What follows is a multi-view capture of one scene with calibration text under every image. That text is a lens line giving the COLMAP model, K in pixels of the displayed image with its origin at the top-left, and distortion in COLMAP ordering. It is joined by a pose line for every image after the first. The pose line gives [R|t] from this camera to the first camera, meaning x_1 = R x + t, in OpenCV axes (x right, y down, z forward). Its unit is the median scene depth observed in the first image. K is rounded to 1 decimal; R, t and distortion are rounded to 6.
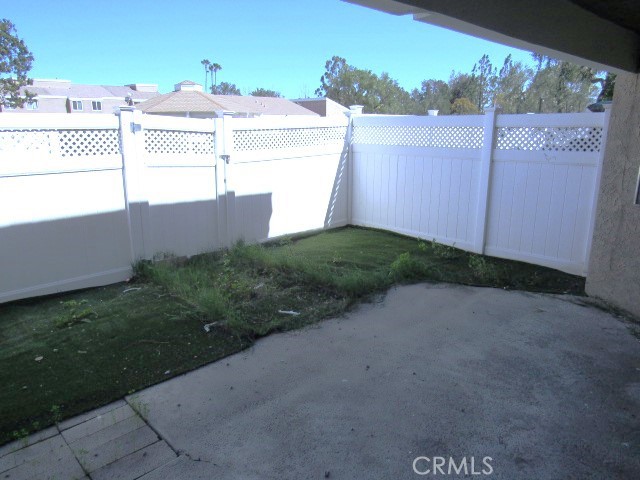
lens RADIAL K [[452.7, 0, 320.0], [0, 452.7, 240.0], [0, 0, 1]] dist [-0.028427, 0.003732]
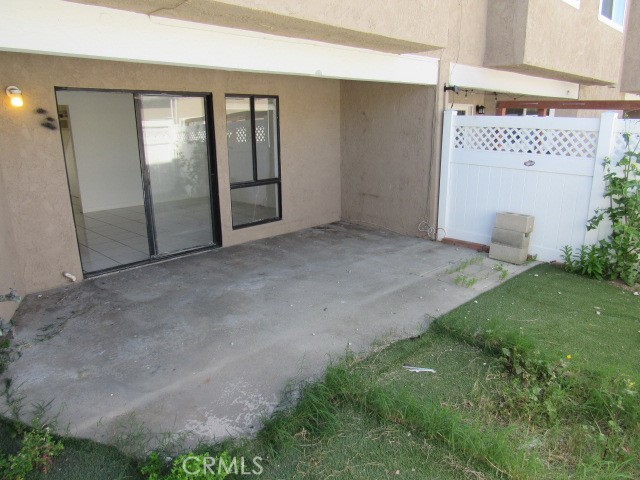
lens RADIAL K [[452.7, 0, 320.0], [0, 452.7, 240.0], [0, 0, 1]] dist [-0.028427, 0.003732]
pose [[-0.999258, 0.031260, -0.022521, 0.109603], [0.016787, 0.879404, 0.475780, -0.376319], [0.034678, 0.475048, -0.879276, 1.545542]]
